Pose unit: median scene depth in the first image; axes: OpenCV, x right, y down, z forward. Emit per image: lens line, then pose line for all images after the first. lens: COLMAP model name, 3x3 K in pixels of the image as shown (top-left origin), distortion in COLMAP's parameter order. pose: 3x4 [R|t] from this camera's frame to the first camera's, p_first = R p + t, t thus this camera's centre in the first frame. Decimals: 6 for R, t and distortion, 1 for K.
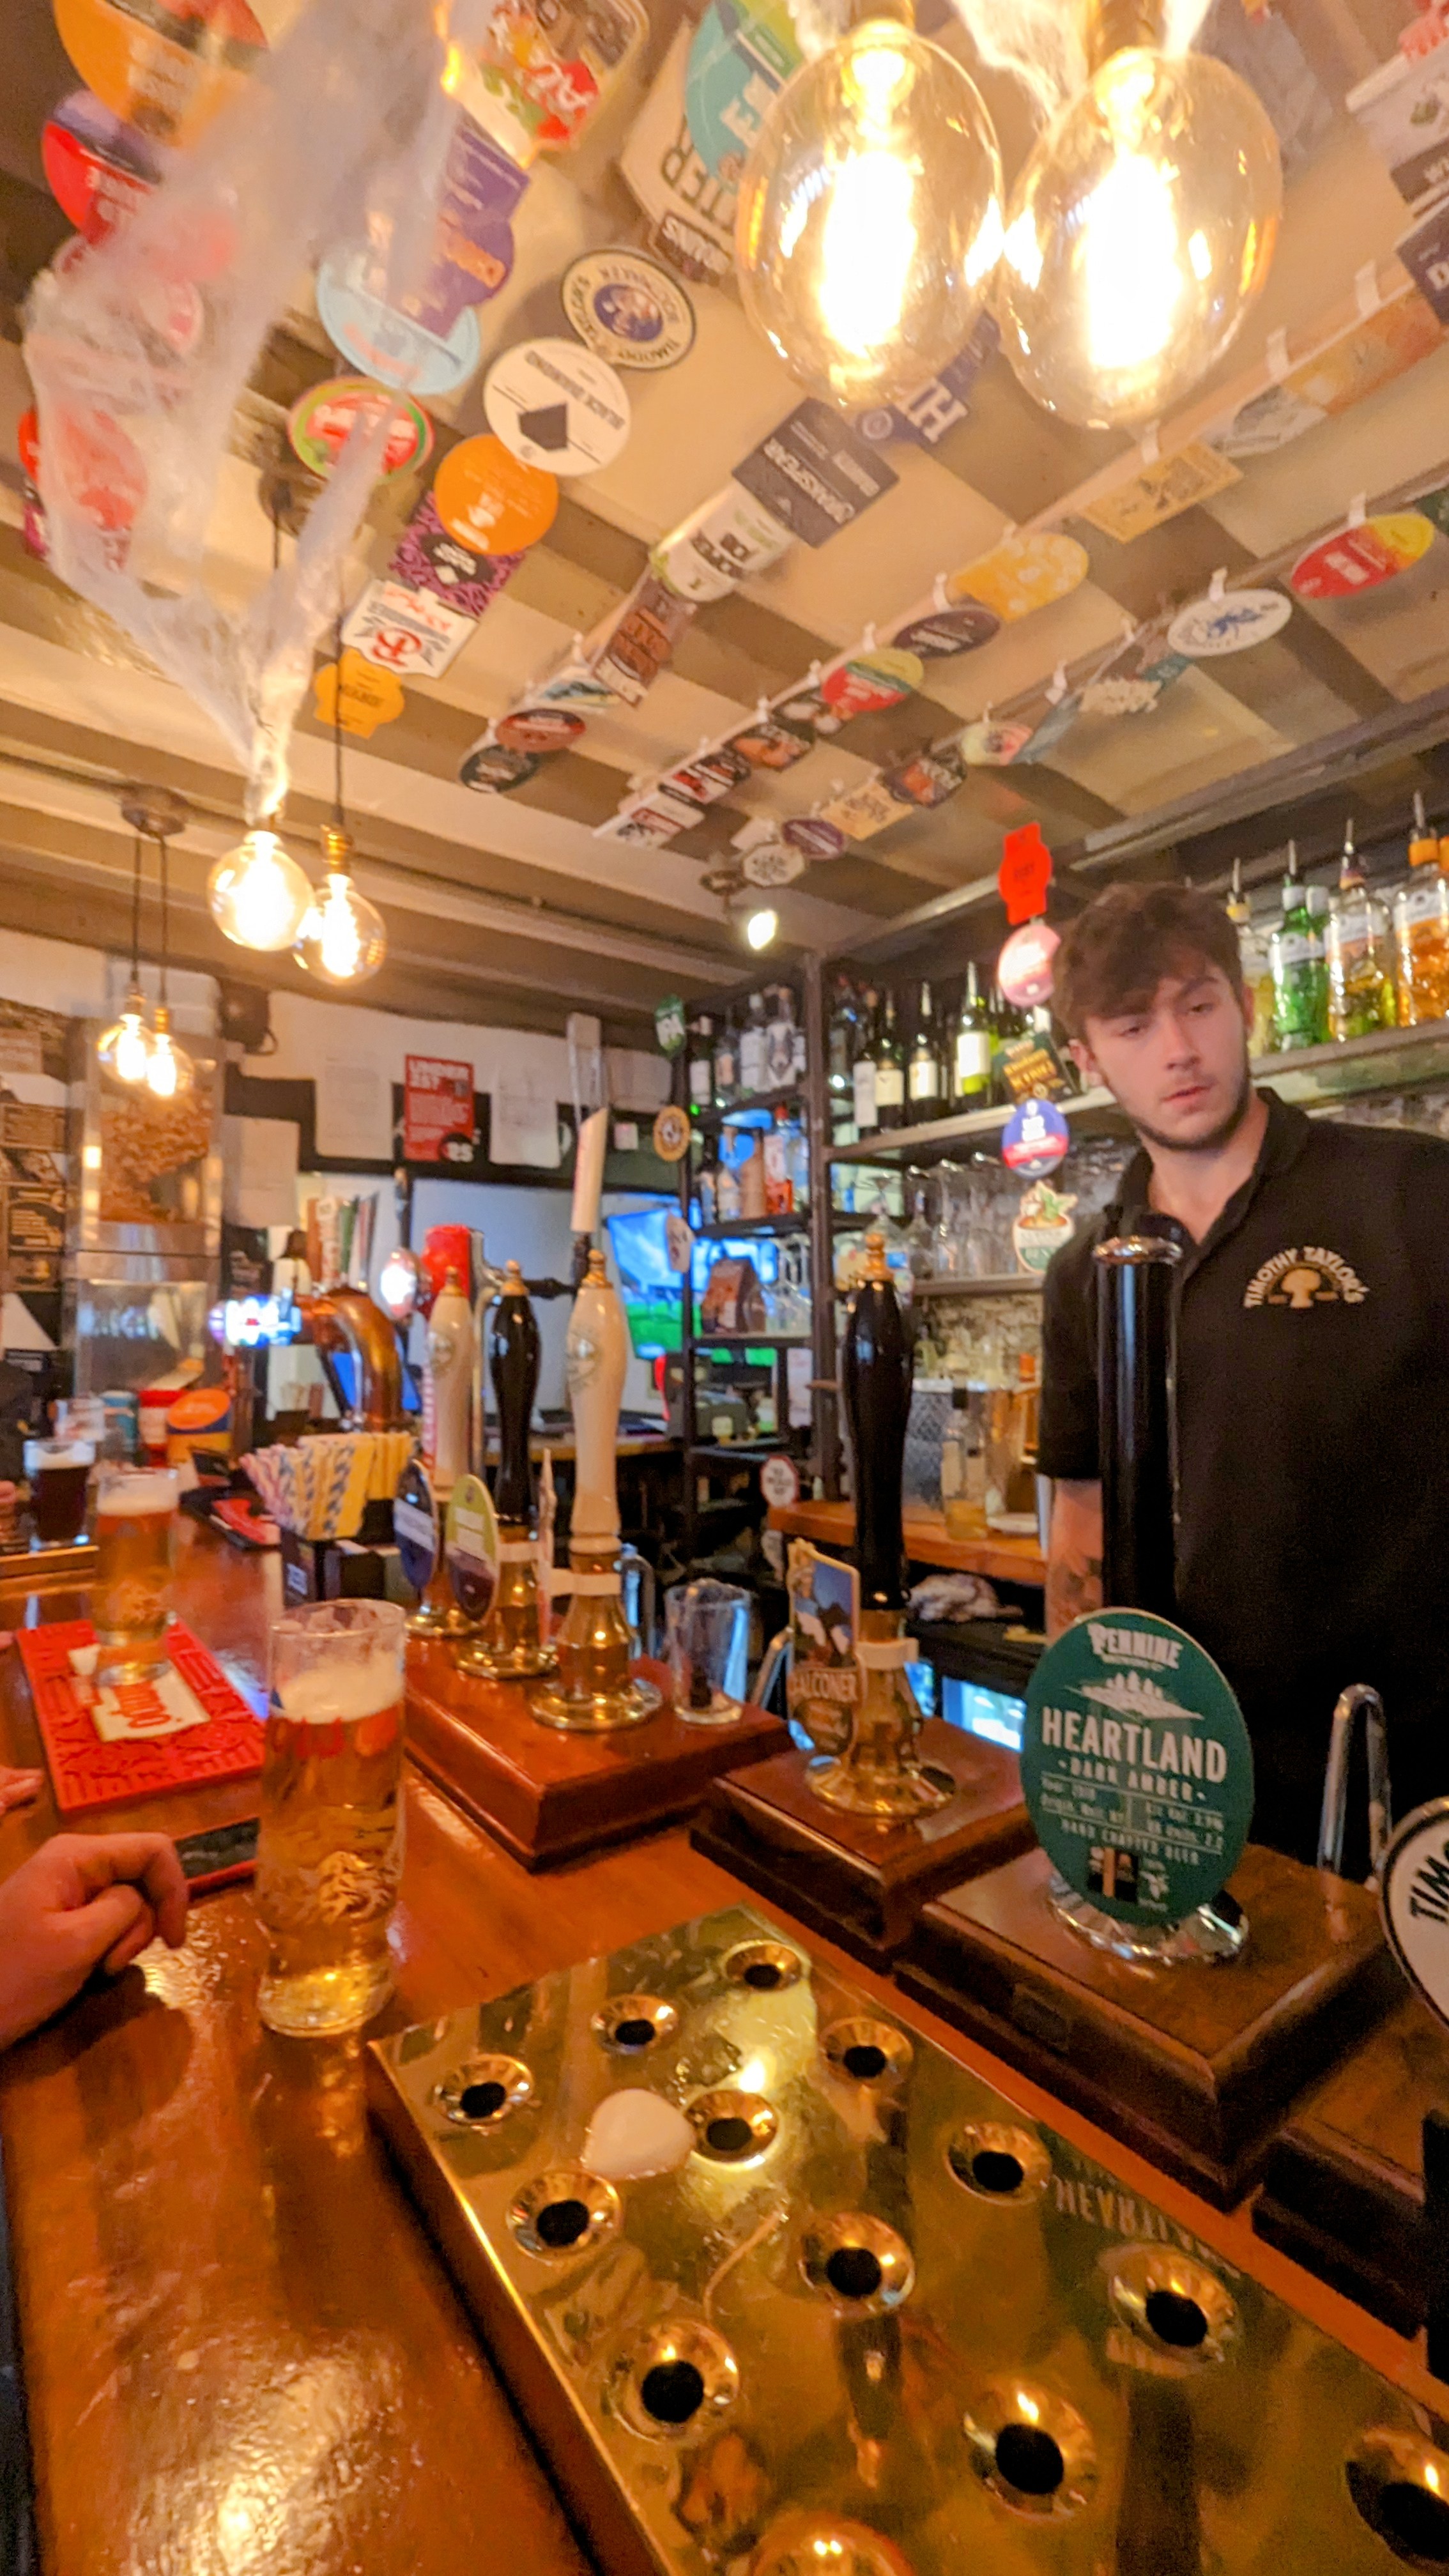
lens RADIAL K [[1040.3, 0, 724.0], [0, 1040.3, 1304.5], [0, 0, 1]] dist [0.001072, 0.000116]
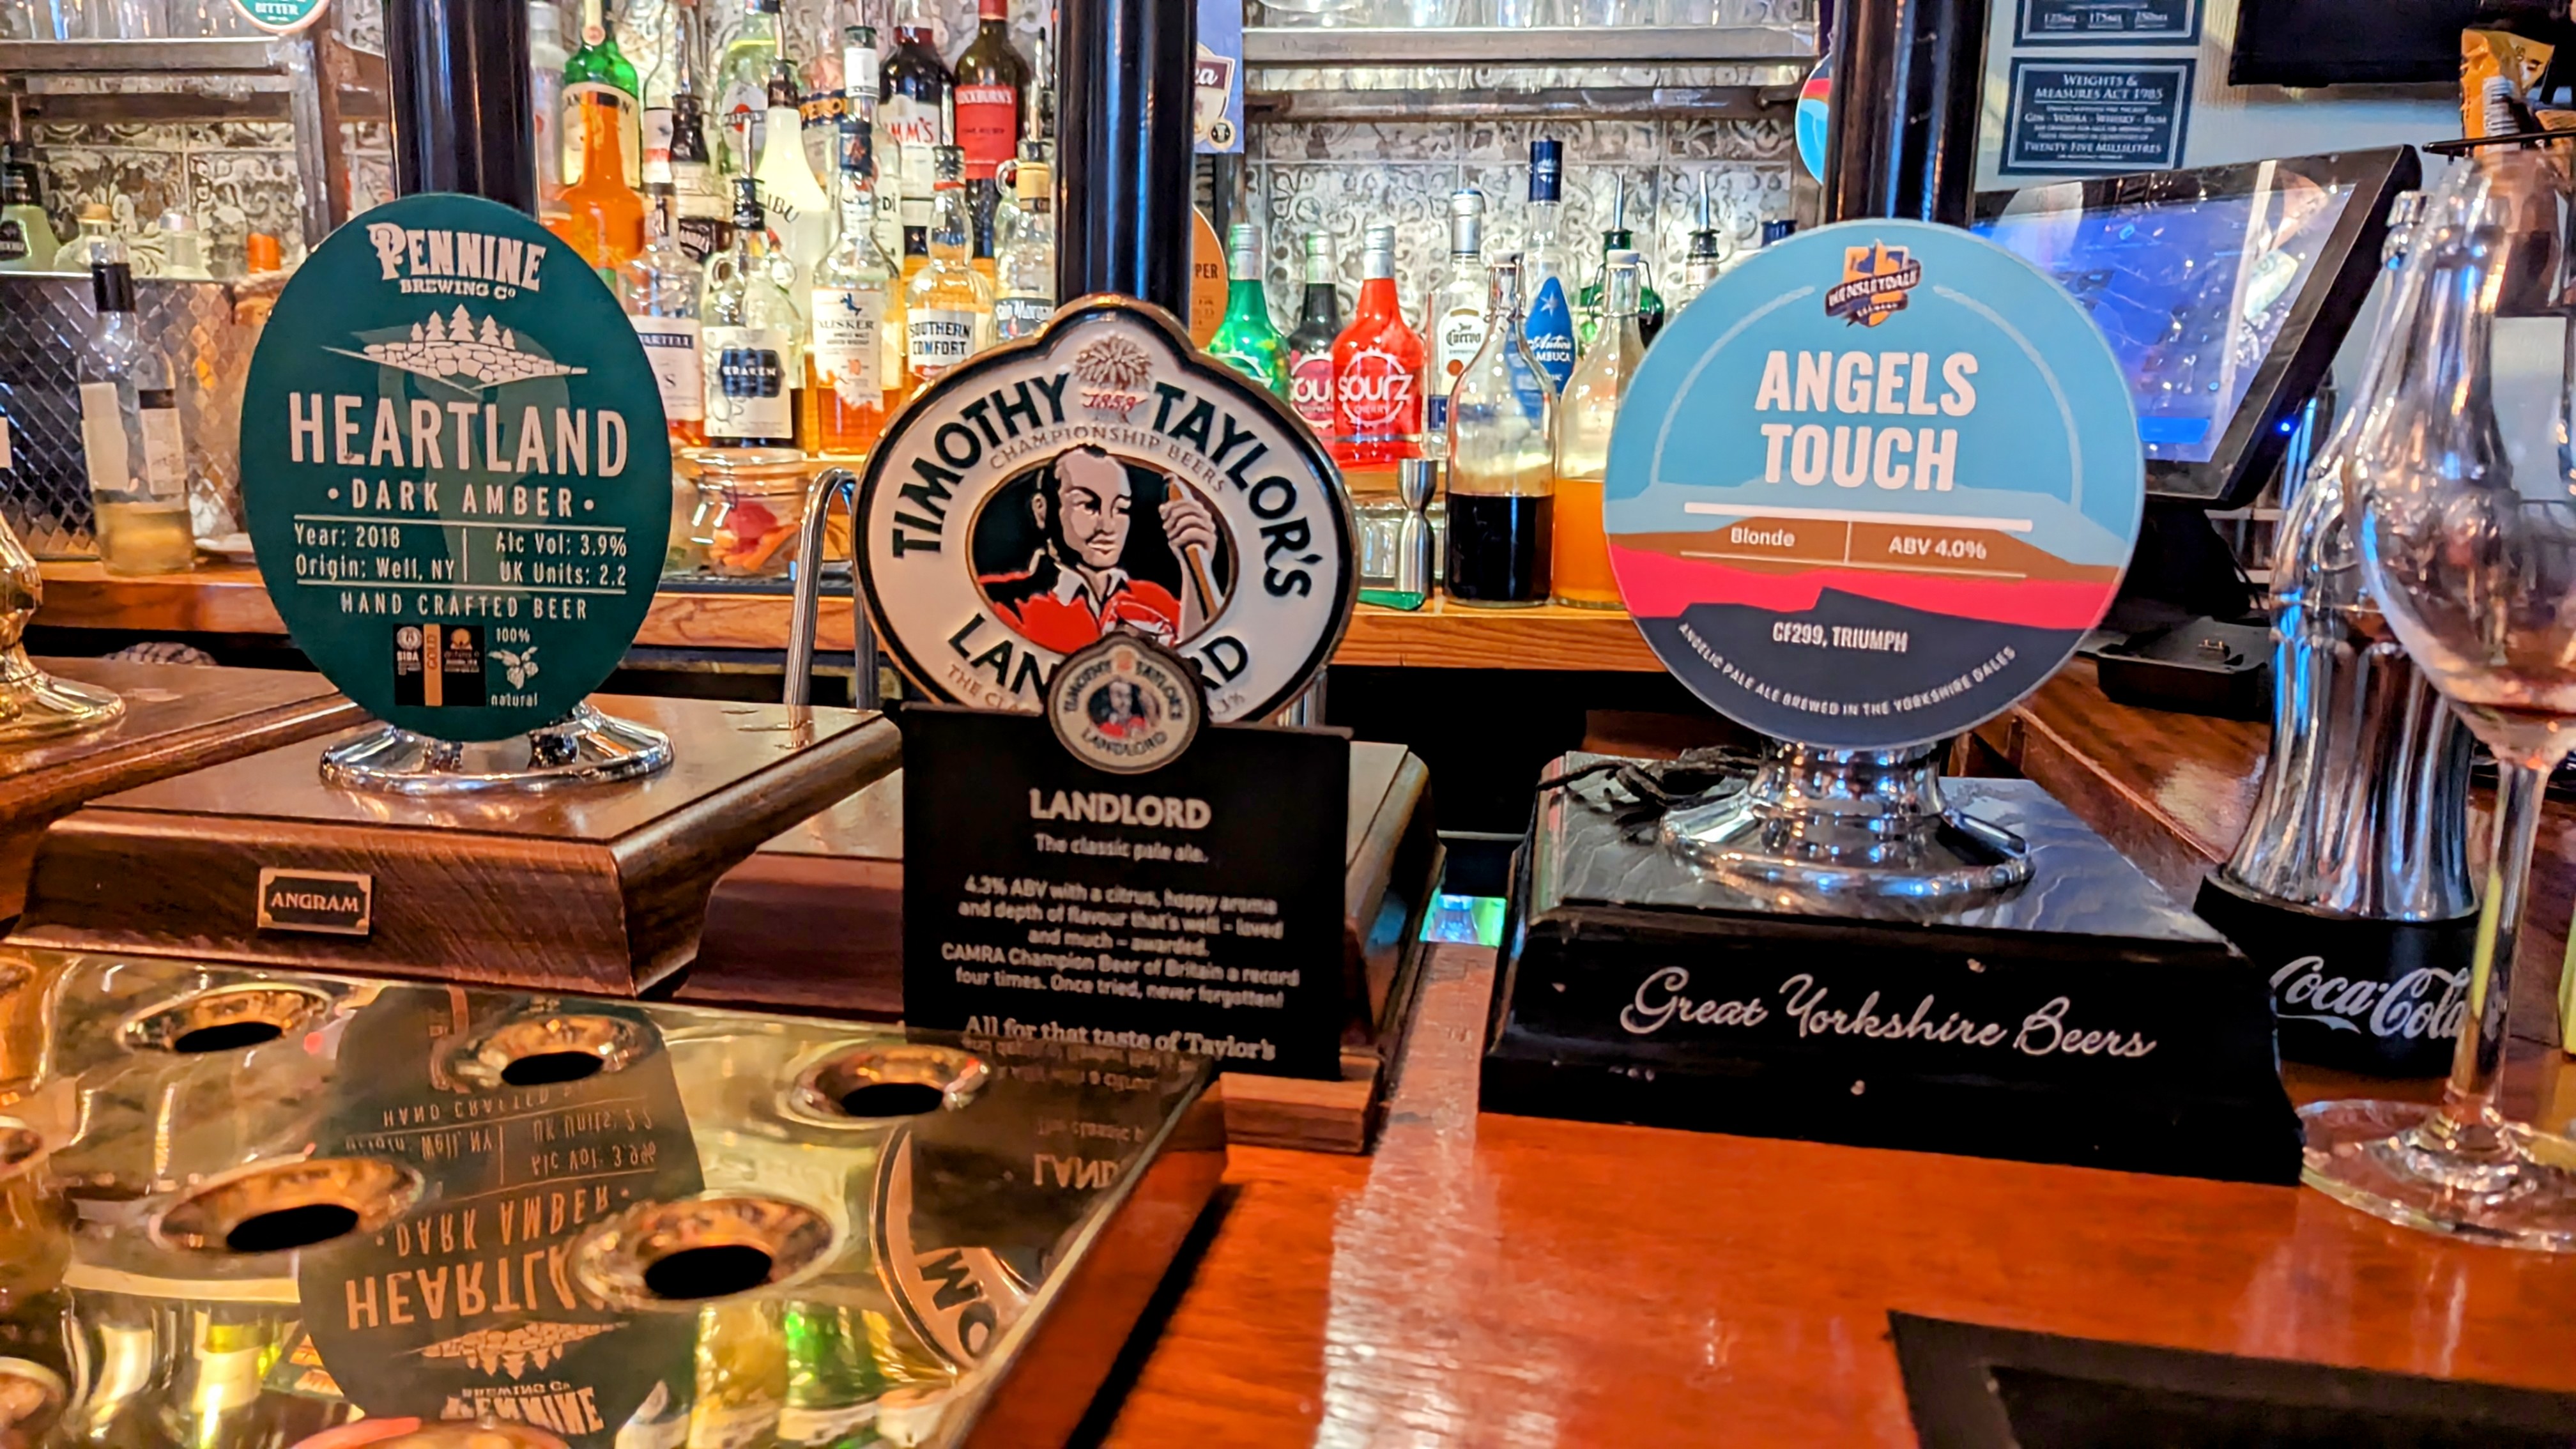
lens RADIAL K [[1837.4, 0, 1284.4], [0, 1837.4, 722.6], [0, 0, 1]] dist [0.007808, -0.003970]
pose [[0.714388, -0.107593, 0.691428, 0.012616], [-0.033270, 0.981768, 0.187147, 0.373361], [-0.698958, -0.156700, 0.697784, -0.006236]]
